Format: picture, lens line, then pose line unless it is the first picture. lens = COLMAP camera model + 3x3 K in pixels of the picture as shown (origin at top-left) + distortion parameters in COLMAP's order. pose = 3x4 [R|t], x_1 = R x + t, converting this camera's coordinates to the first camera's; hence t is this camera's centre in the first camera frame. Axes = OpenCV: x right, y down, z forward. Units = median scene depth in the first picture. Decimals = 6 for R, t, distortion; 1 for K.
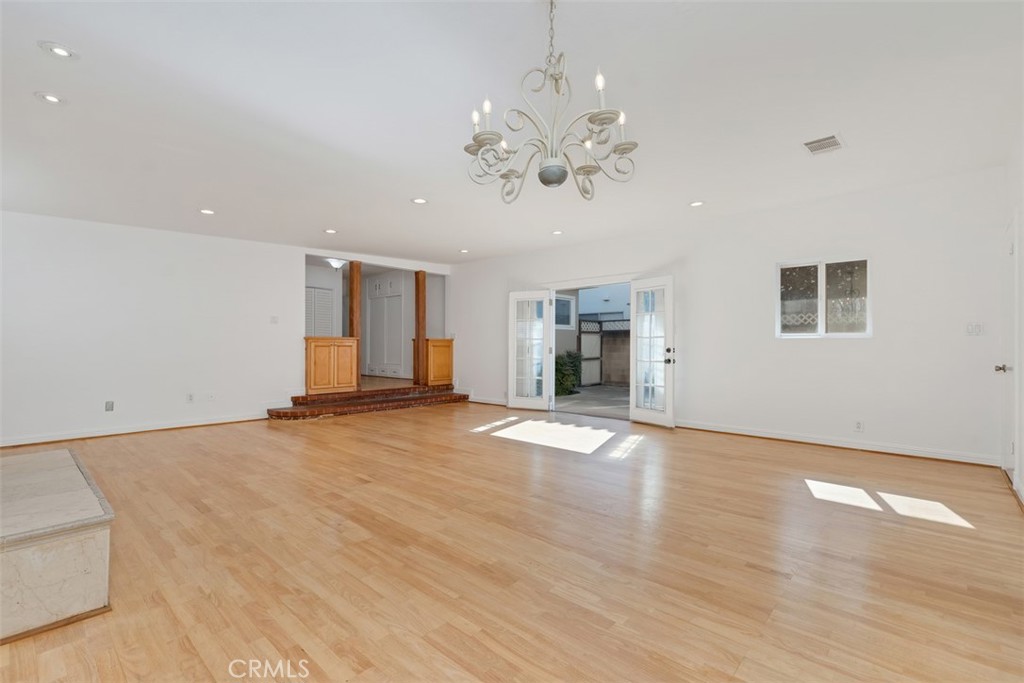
lens RADIAL K [[461.4, 0, 507.9], [0, 461.4, 341.2], [0, 0, 1]] dist [0.010074, -0.001943]
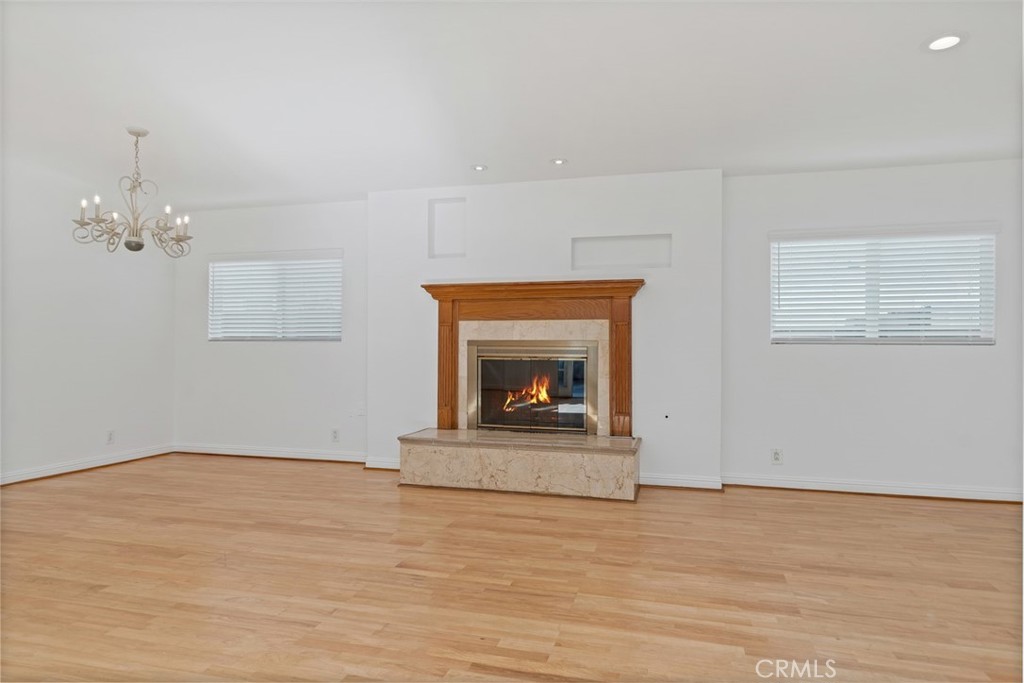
lens RADIAL K [[625.2, 0, 514.1], [0, 625.2, 339.1], [0, 0, 1]] dist [0.006193, -0.001704]
pose [[-0.888439, -0.013792, -0.458787, -0.028430], [-0.005122, 0.999784, -0.020135, 0.007162], [0.458965, -0.015539, -0.888318, 1.191756]]
